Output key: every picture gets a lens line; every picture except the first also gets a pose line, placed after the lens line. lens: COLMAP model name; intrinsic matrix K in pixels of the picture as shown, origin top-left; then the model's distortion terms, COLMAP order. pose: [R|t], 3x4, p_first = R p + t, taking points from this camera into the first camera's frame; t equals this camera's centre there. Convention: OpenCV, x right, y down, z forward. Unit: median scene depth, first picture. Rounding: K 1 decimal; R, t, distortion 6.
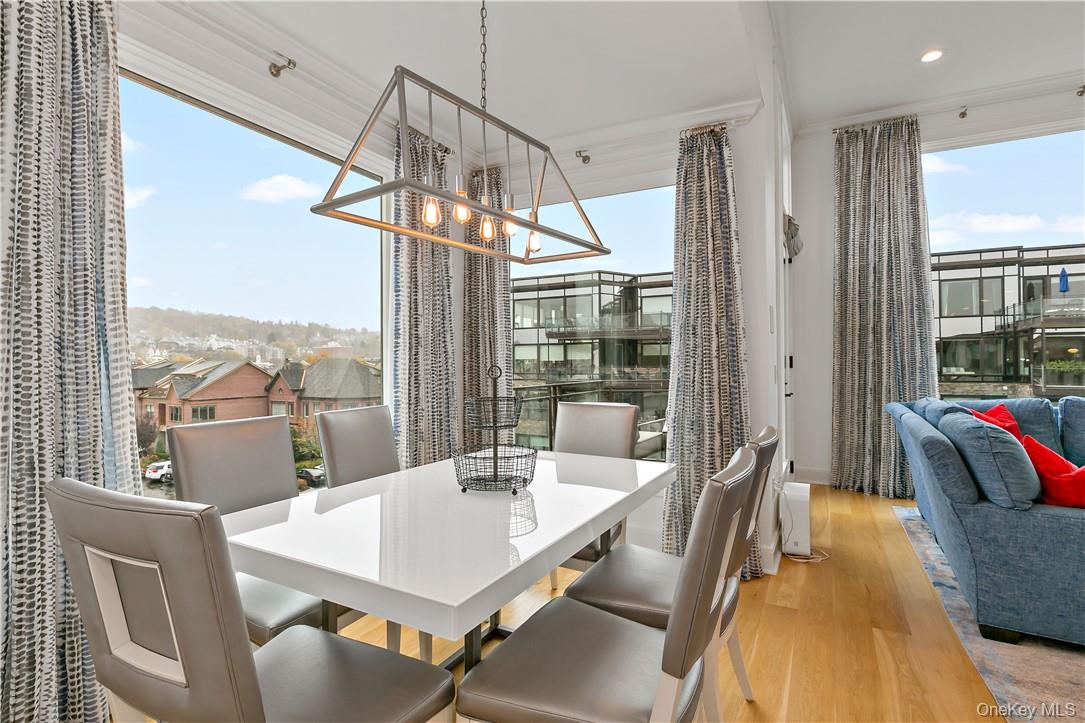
lens RADIAL K [[545.3, 0, 542.4], [0, 545.3, 353.2], [0, 0, 1]] dist [0.006060, 0.000931]
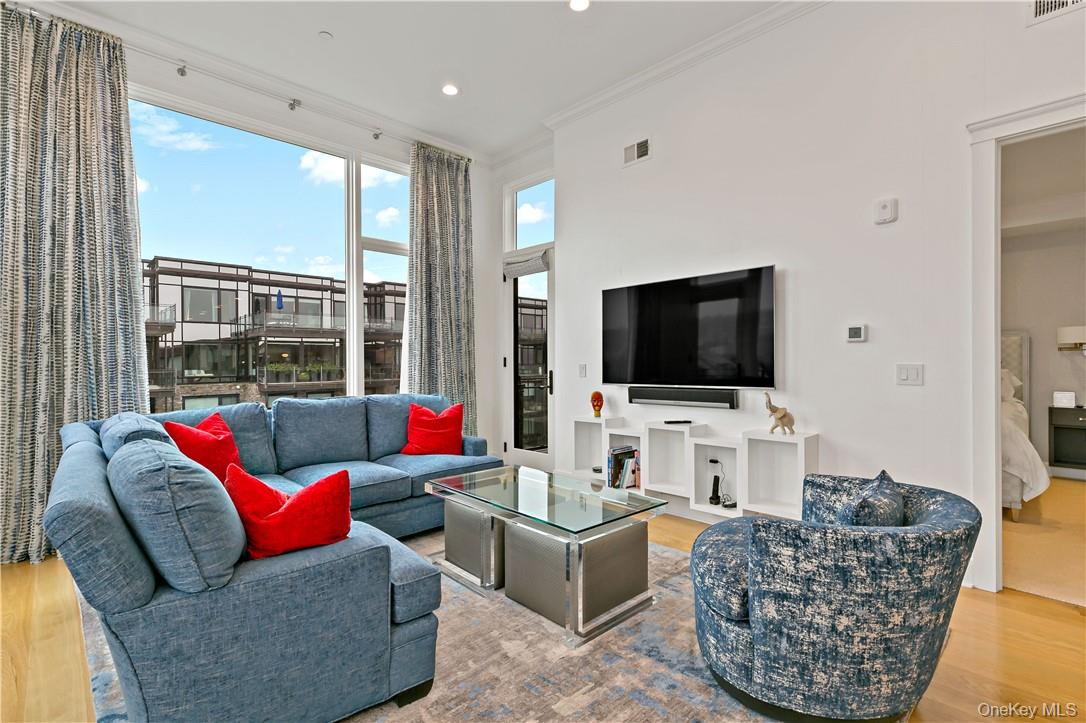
lens RADIAL K [[486.8, 0, 541.1], [0, 486.8, 360.4], [0, 0, 1]] dist [-0.001716, 0.000678]
pose [[0.312978, 0.001447, 0.949759, 0.221657], [-0.007129, 0.999974, 0.000826, 0.006097], [-0.949734, -0.007029, 0.312980, 0.227626]]
